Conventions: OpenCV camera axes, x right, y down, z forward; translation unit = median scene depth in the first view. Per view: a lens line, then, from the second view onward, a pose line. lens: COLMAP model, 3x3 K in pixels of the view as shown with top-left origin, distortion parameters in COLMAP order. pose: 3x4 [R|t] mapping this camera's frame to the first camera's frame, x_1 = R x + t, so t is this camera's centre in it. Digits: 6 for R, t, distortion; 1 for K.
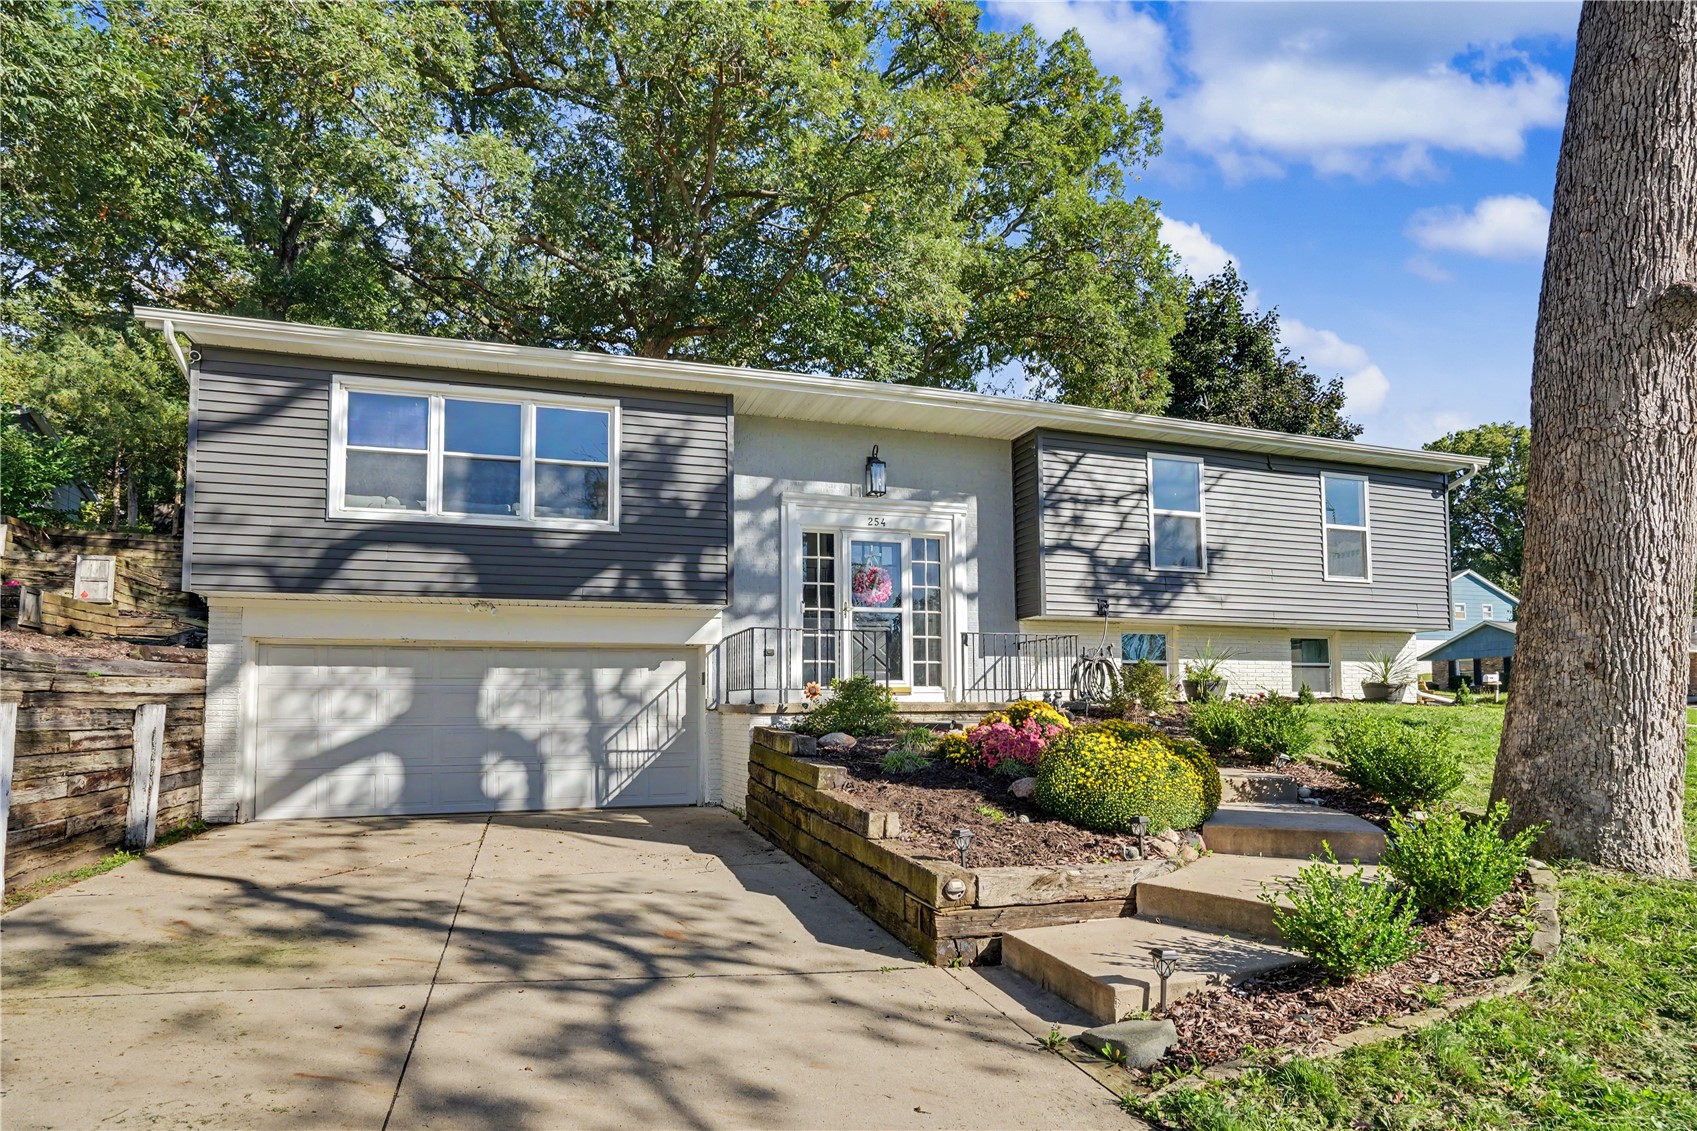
lens RADIAL K [[968.7, 0, 848.5], [0, 968.7, 565.5], [0, 0, 1]] dist [-0.018766, 0.013406]
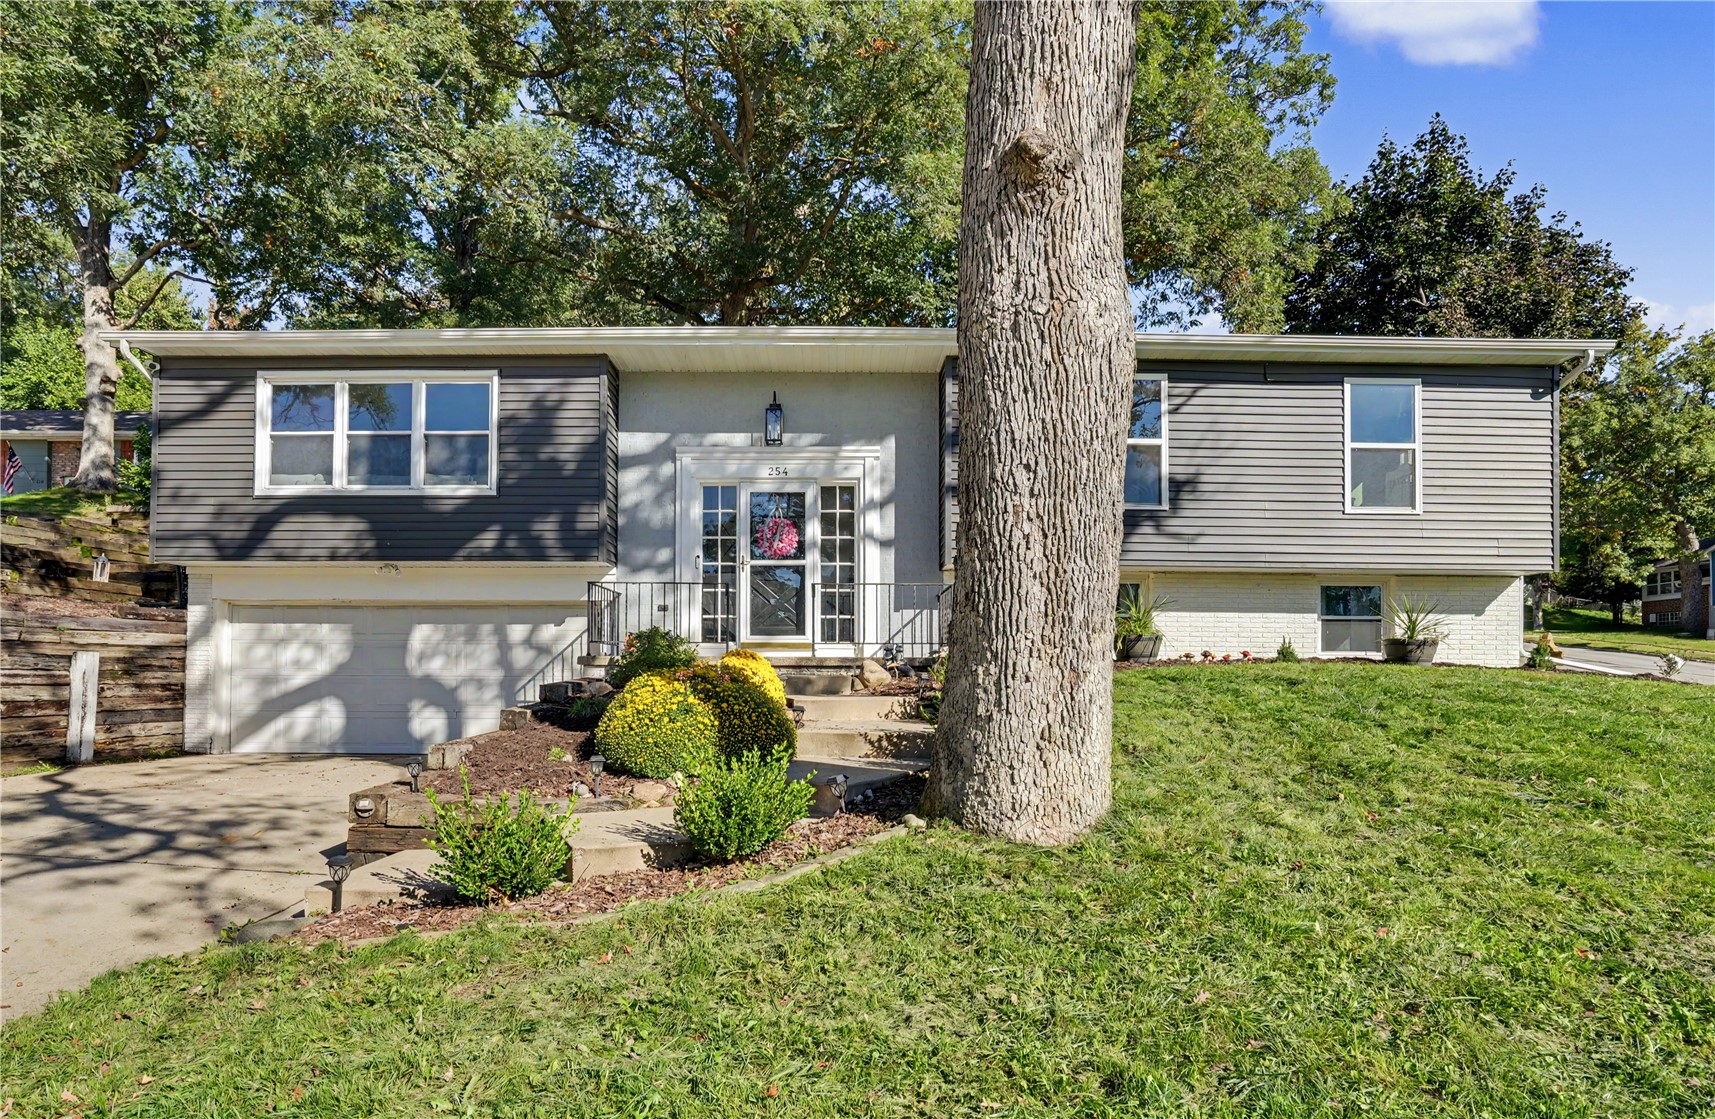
lens RADIAL K [[1065.1, 0, 881.7], [0, 1065.1, 571.2], [0, 0, 1]] dist [-0.077244, 0.108598]
pose [[0.941096, -0.023479, -0.337324, 0.558692], [0.037222, 0.998717, 0.034330, 0.025577], [0.336085, -0.044864, 0.940763, 0.047488]]
